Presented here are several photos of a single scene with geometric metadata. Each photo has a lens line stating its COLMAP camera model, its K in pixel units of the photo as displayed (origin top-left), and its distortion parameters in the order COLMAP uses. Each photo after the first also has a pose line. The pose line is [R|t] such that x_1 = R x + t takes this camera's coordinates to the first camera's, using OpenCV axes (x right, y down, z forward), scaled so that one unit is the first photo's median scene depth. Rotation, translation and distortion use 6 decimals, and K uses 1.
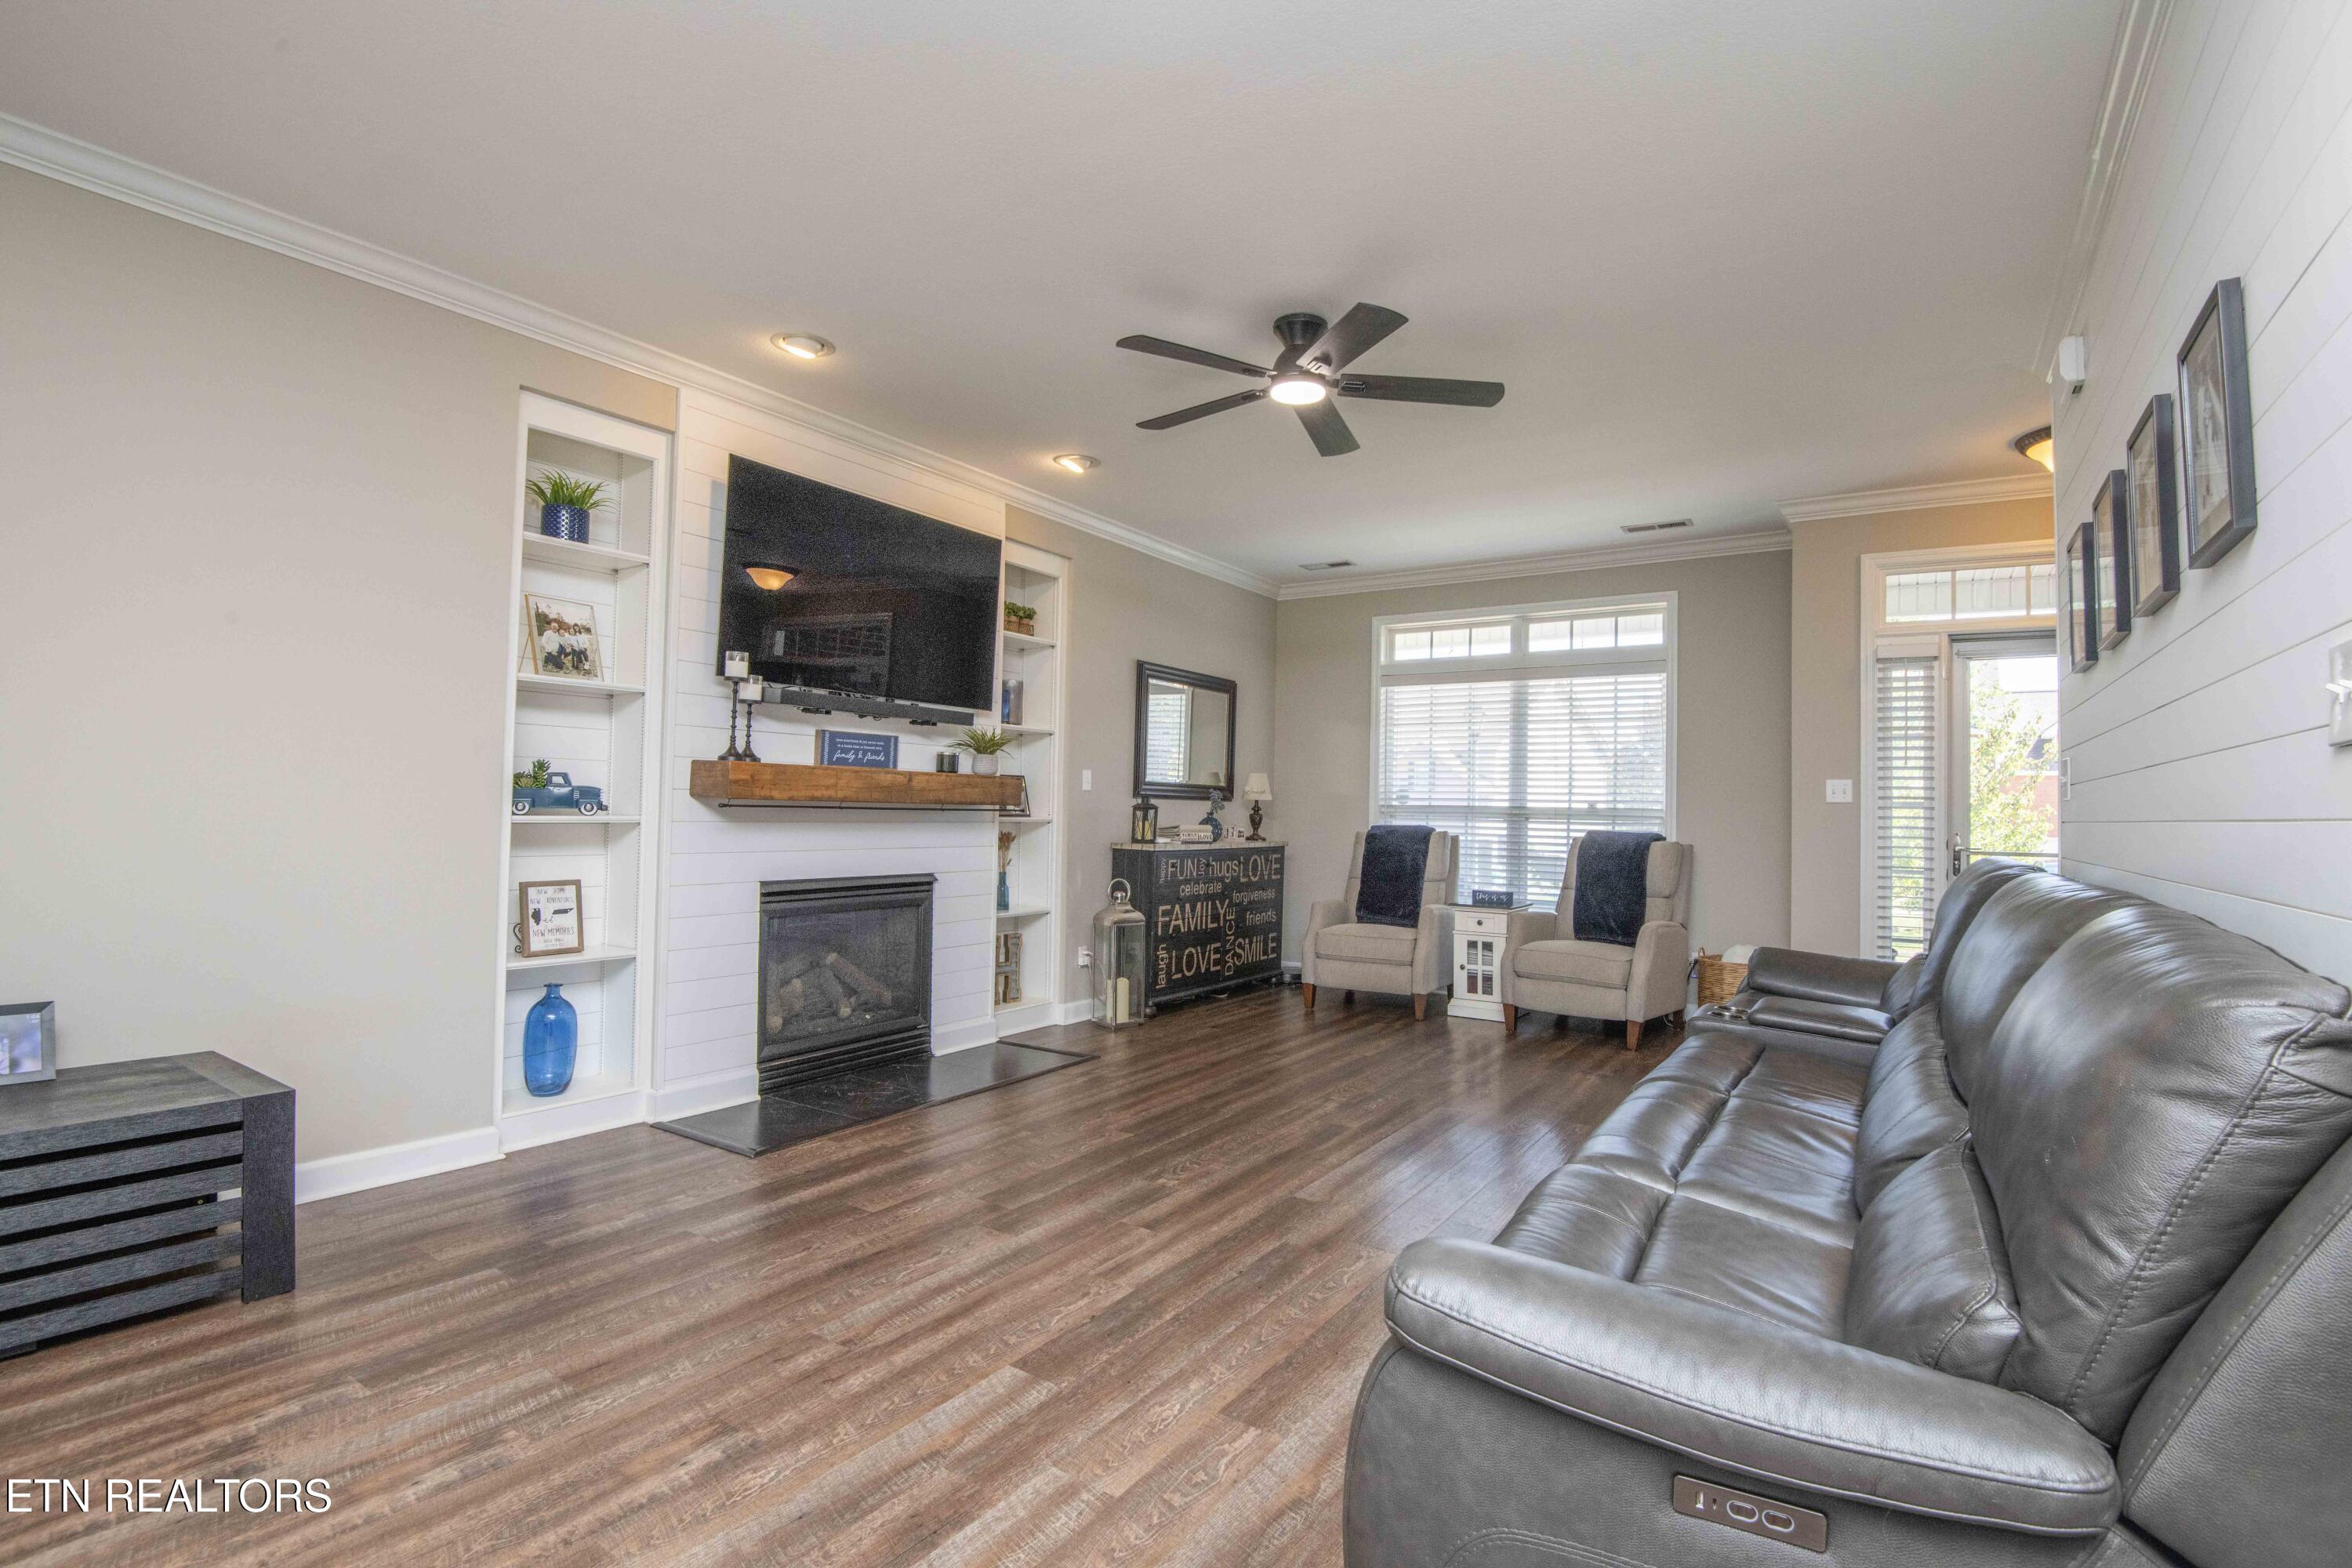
lens RADIAL K [[1101.3, 0, 1197.4], [0, 1101.3, 789.4], [0, 0, 1]] dist [-0.015017, -0.015236]
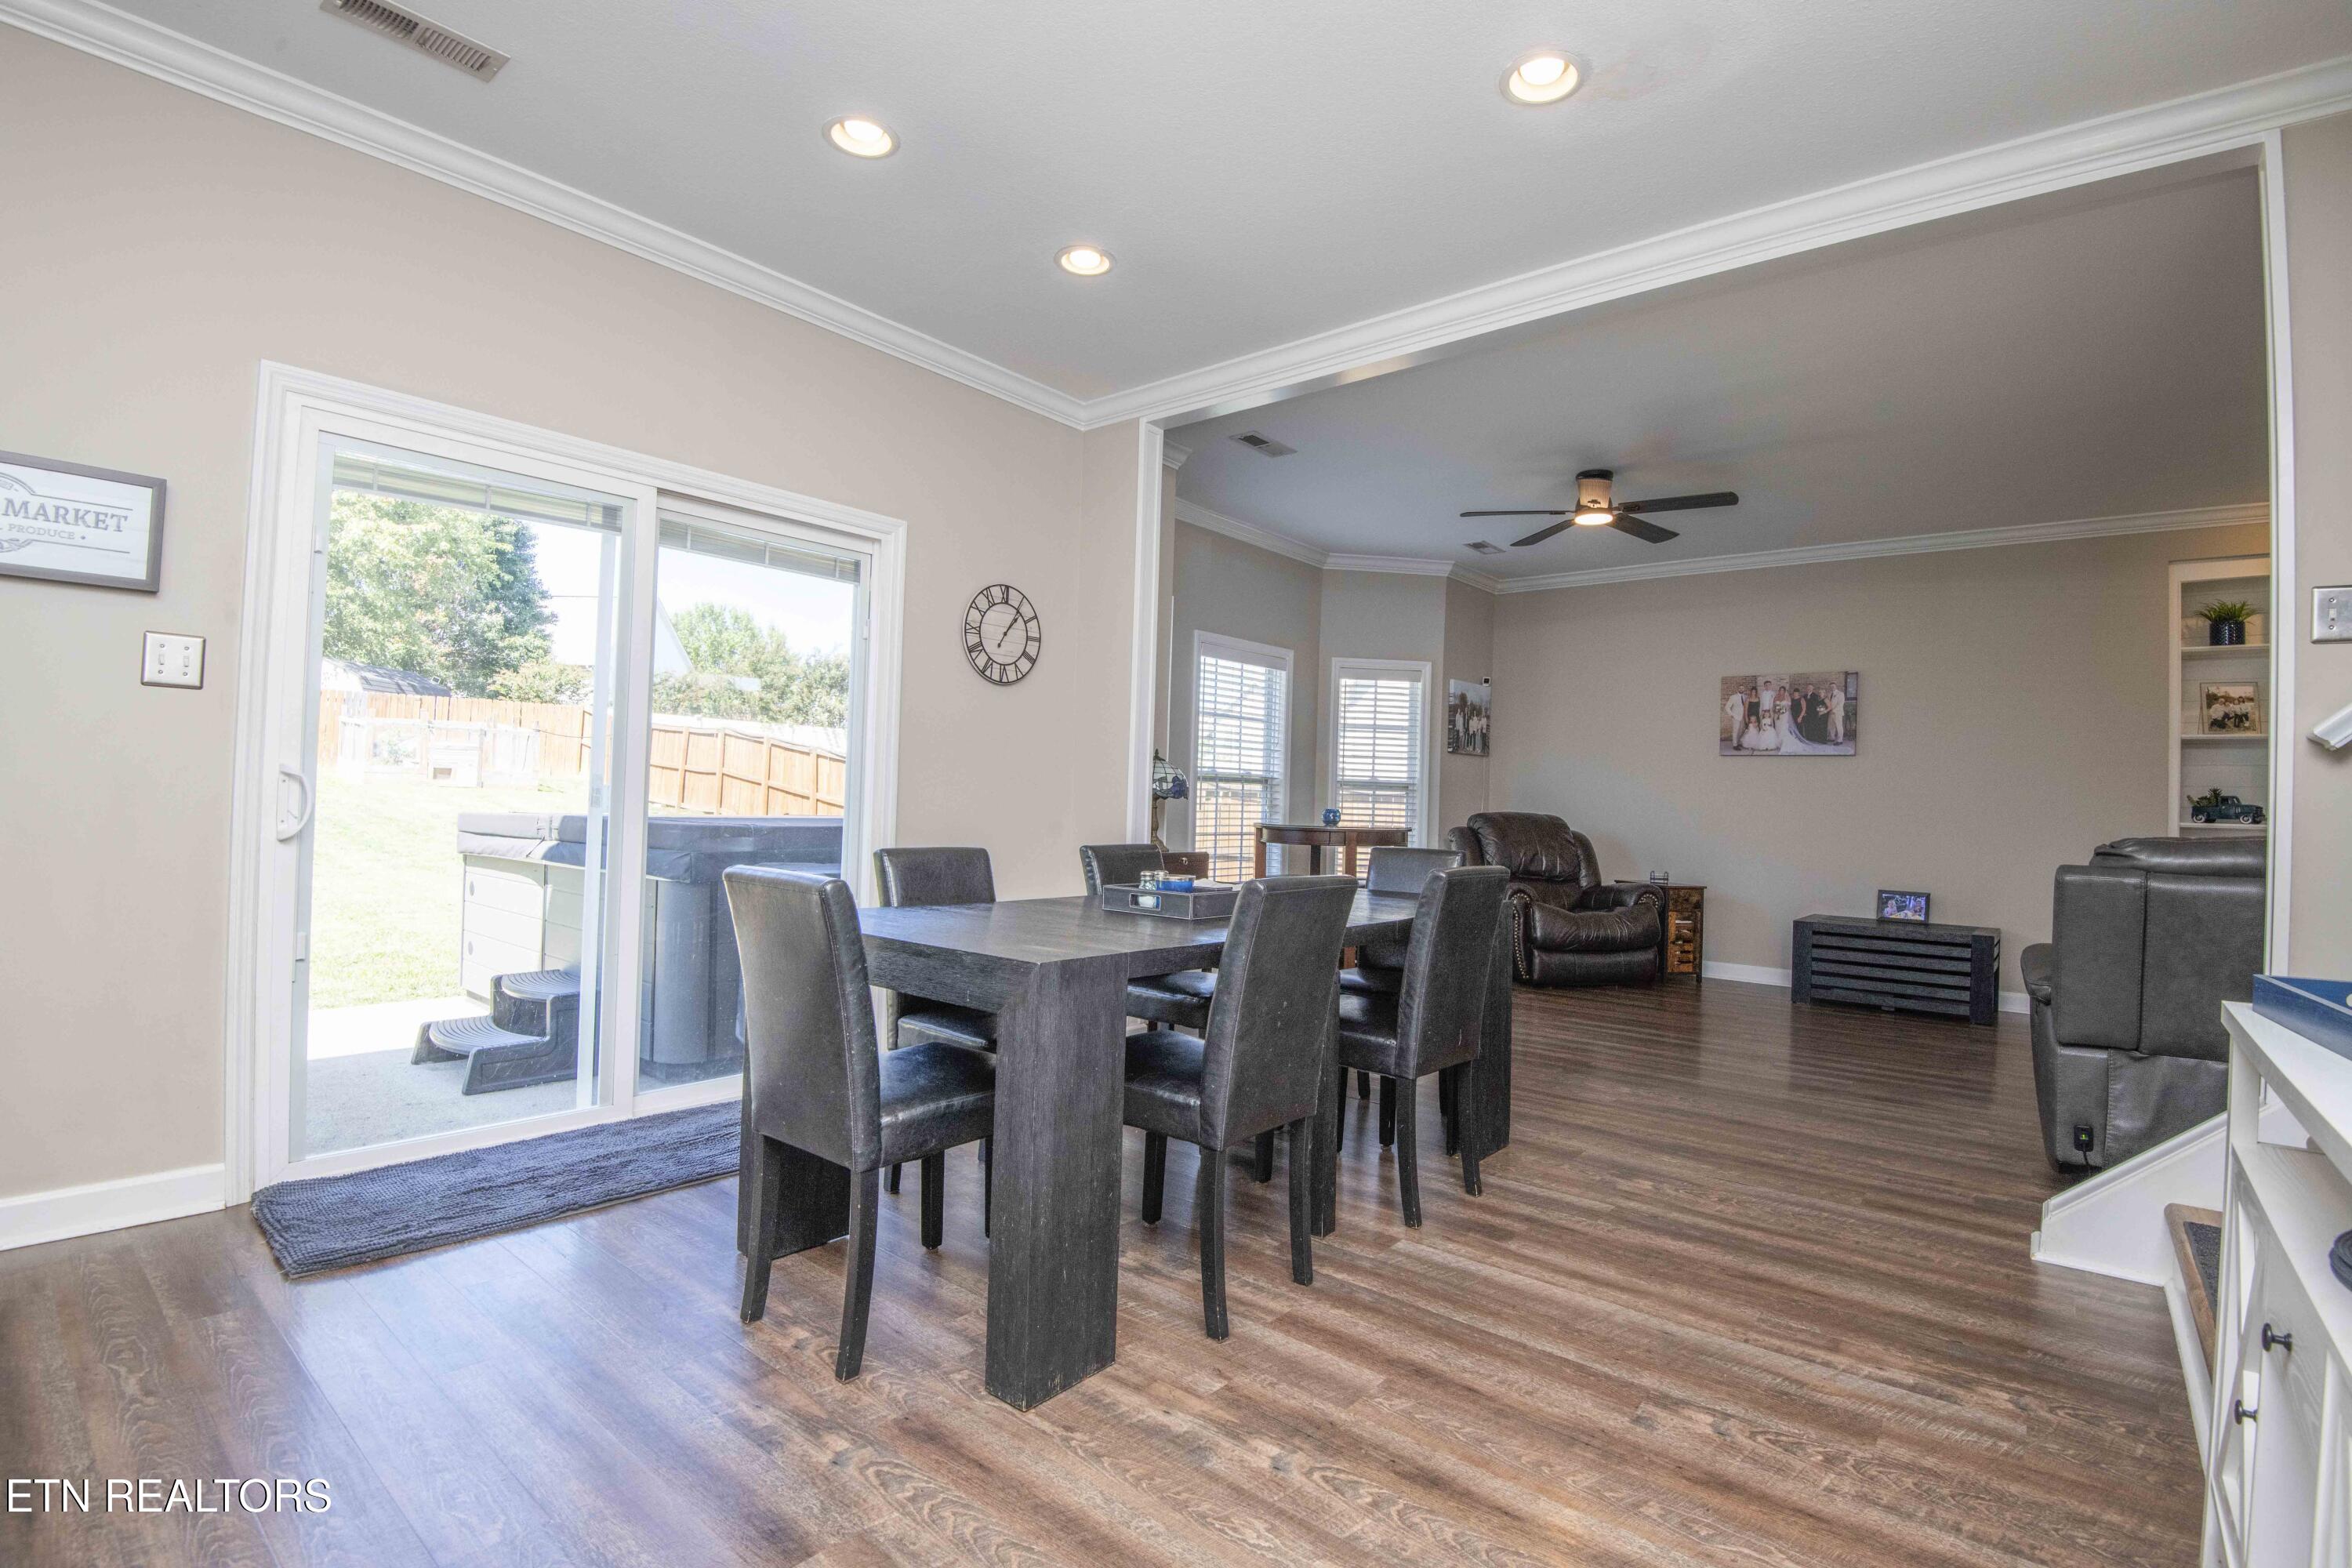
lens RADIAL K [[1101.3, 0, 1171.7], [0, 1101.3, 781.2], [0, 0, 1]] dist [-0.015017, -0.015236]
pose [[-0.119004, -0.042823, -0.991970, 0.965914], [-0.018025, 0.998998, -0.040964, 0.046987], [0.992730, 0.013005, -0.119657, -0.258328]]
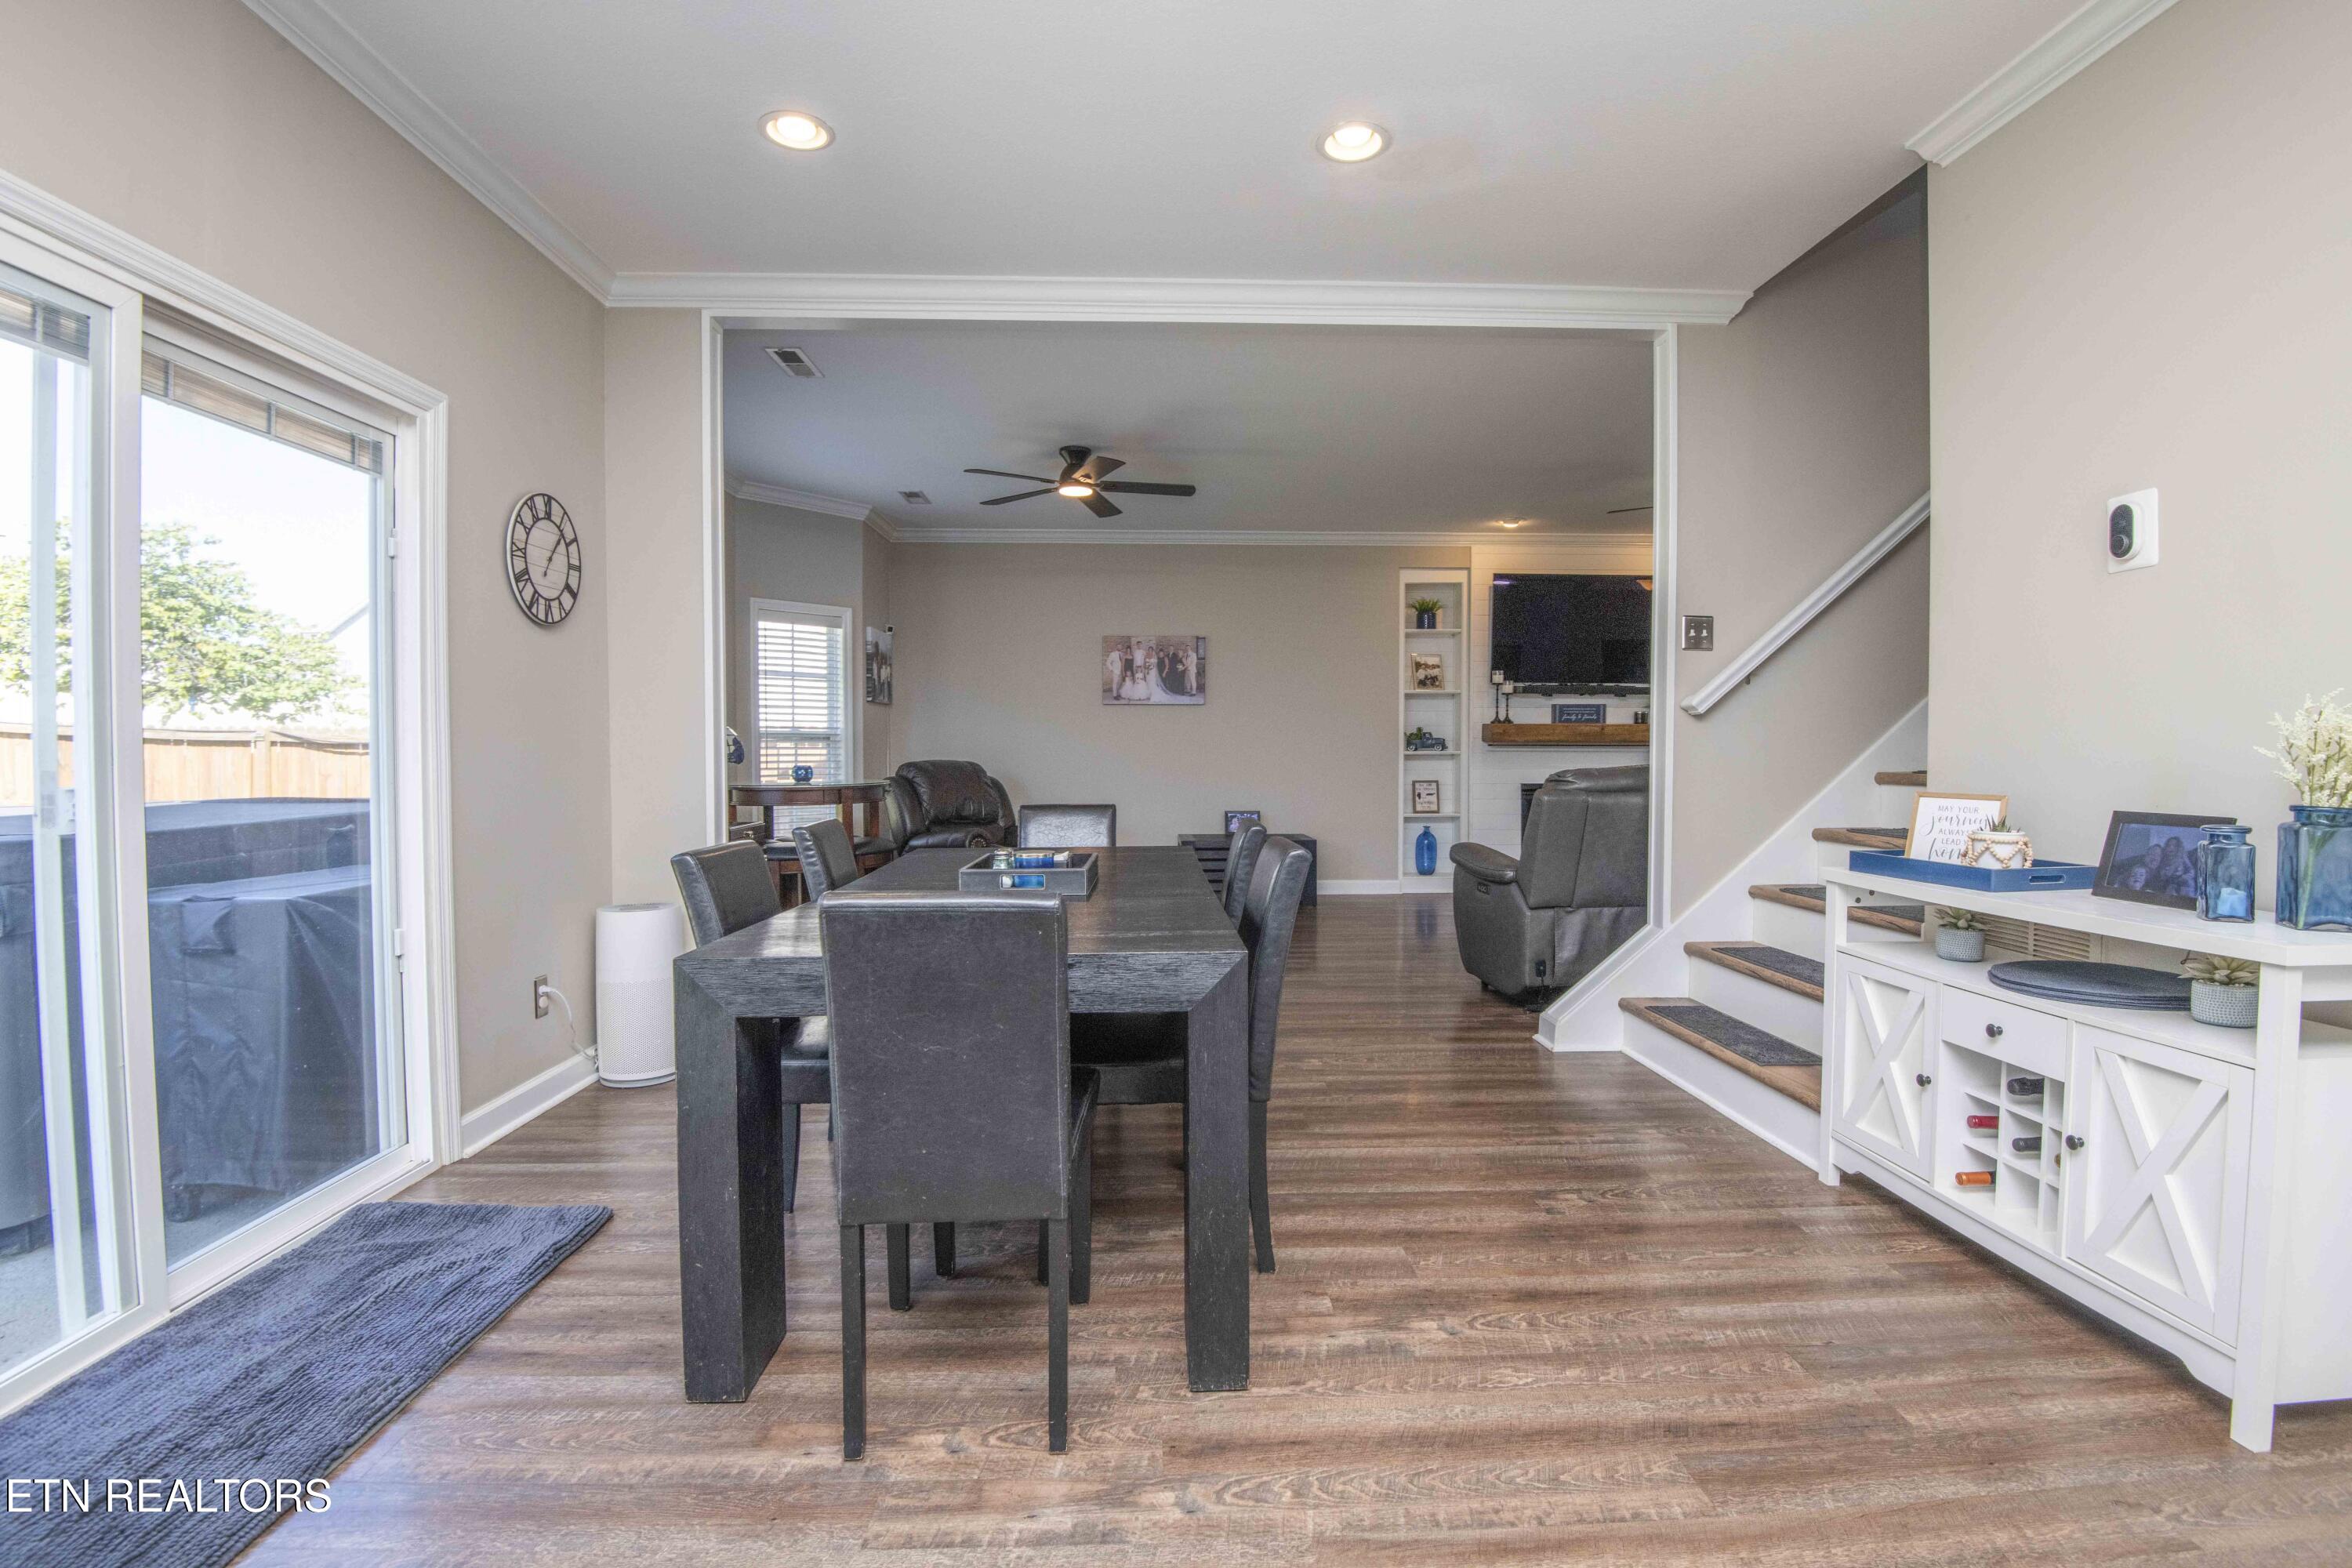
lens RADIAL K [[1101.3, 0, 1194.6], [0, 1101.3, 782.4], [0, 0, 1]] dist [-0.015017, -0.015236]
pose [[0.584043, 0.001389, -0.811722, 0.876223], [0.026379, 0.999438, 0.020690, 0.025533], [0.811294, -0.033496, 0.583678, -0.636949]]
